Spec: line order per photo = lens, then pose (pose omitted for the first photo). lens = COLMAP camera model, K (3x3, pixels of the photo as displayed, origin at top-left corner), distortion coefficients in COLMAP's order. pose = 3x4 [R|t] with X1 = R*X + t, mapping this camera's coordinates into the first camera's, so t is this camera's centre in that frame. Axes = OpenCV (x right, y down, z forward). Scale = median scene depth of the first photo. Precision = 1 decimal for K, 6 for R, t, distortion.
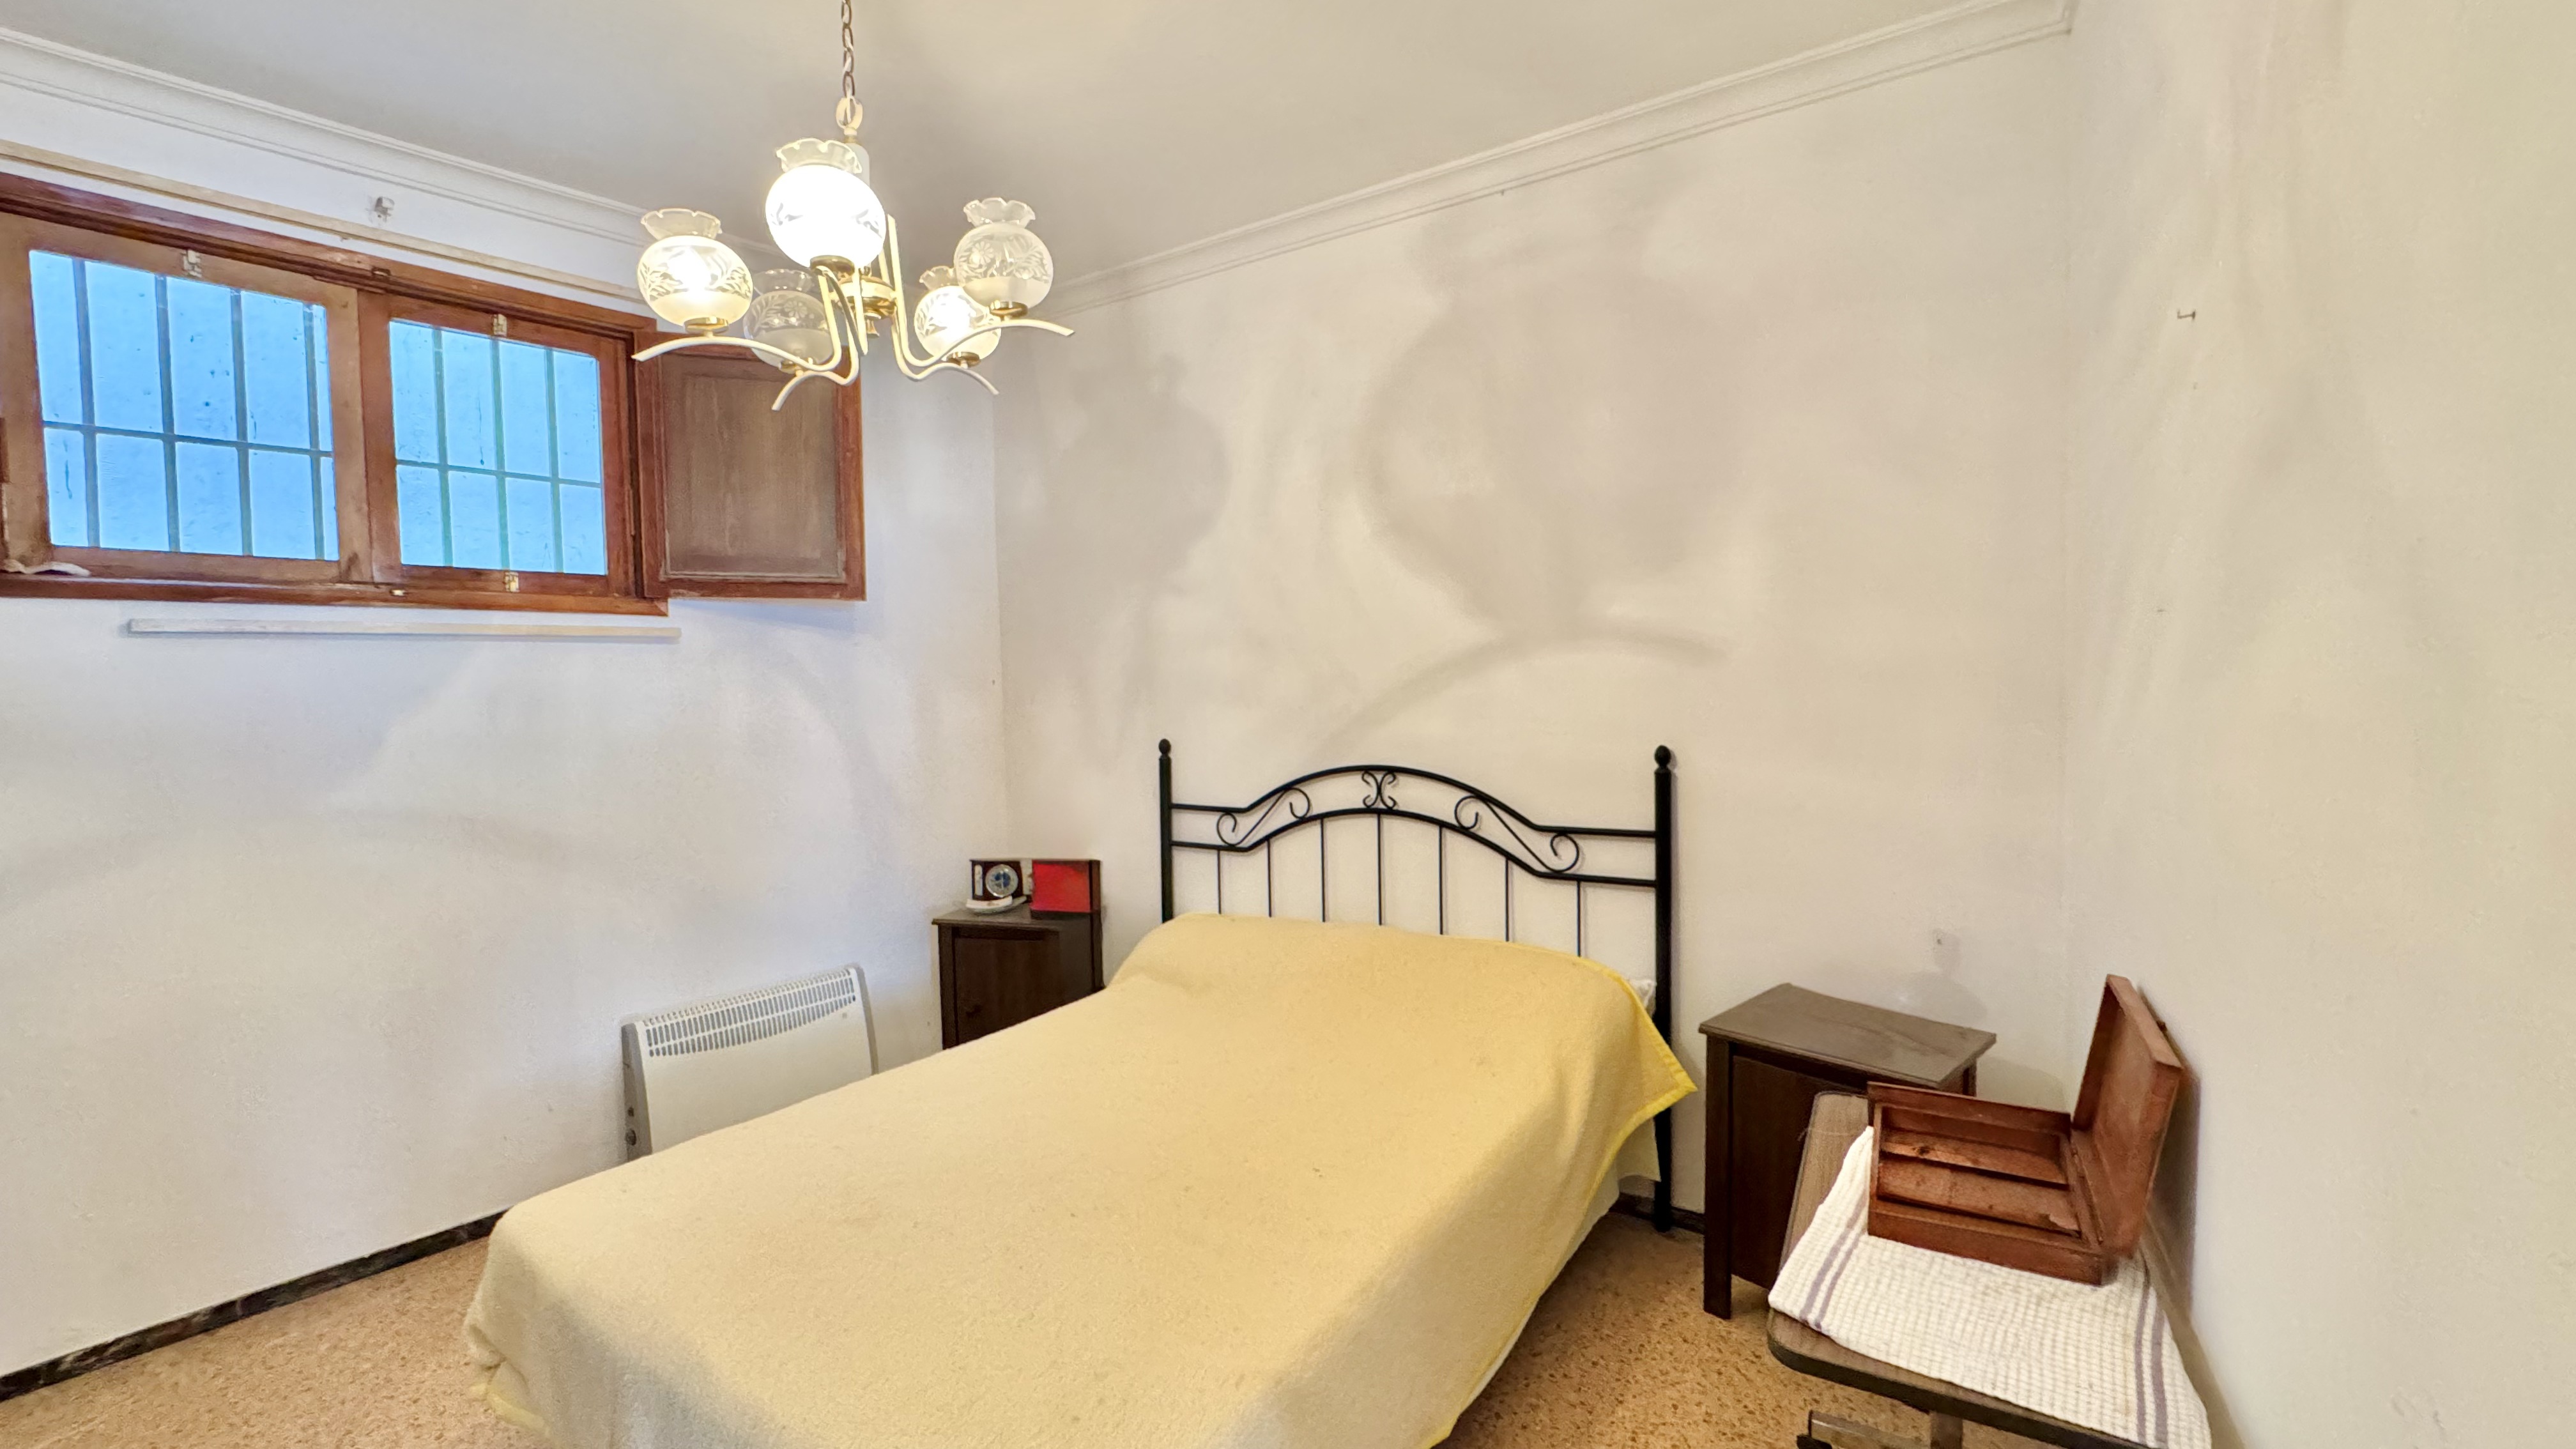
lens RADIAL K [[1028.0, 0, 1288.0], [0, 1028.0, 724.5], [0, 0, 1]] dist [-0.003291, 0.001102]
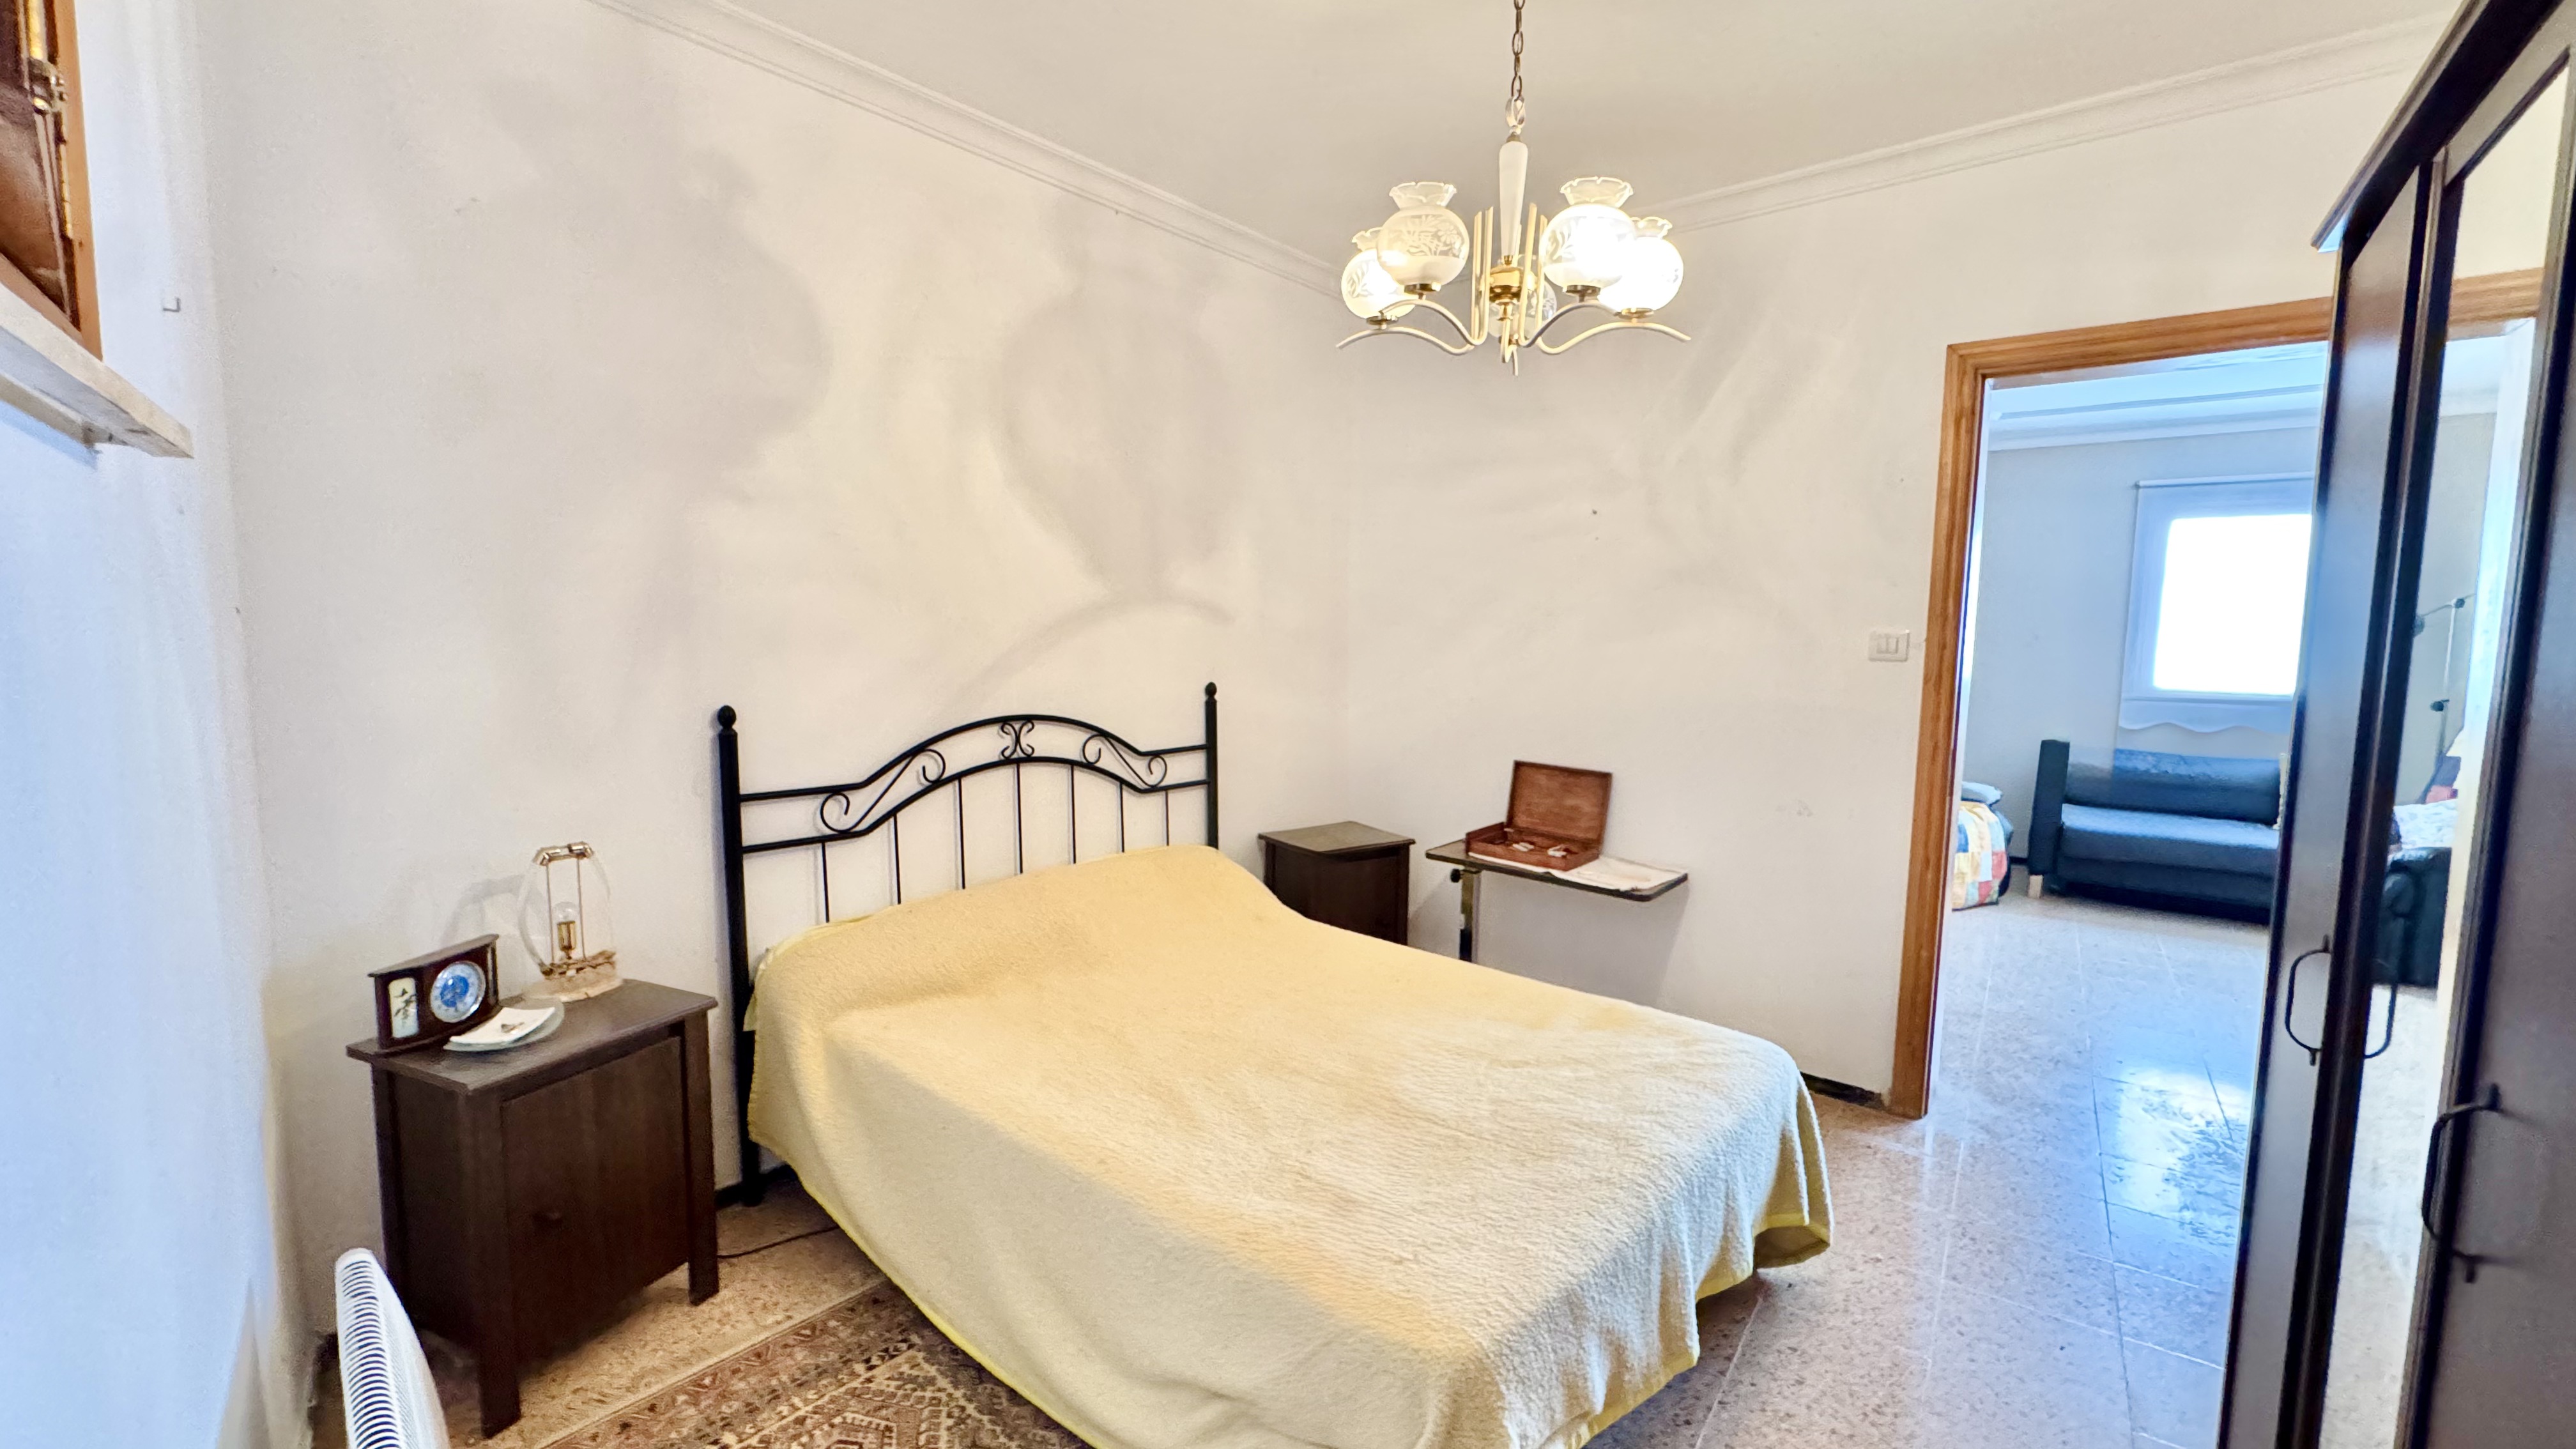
lens RADIAL K [[1017.7, 0, 1288.0], [0, 1017.7, 724.5], [0, 0, 1]] dist [0.000722, -0.000082]
pose [[0.157818, -0.065612, 0.985286, -0.851760], [0.034221, 0.997554, 0.060947, -0.002311], [-0.986875, 0.024099, 0.159678, 0.581726]]
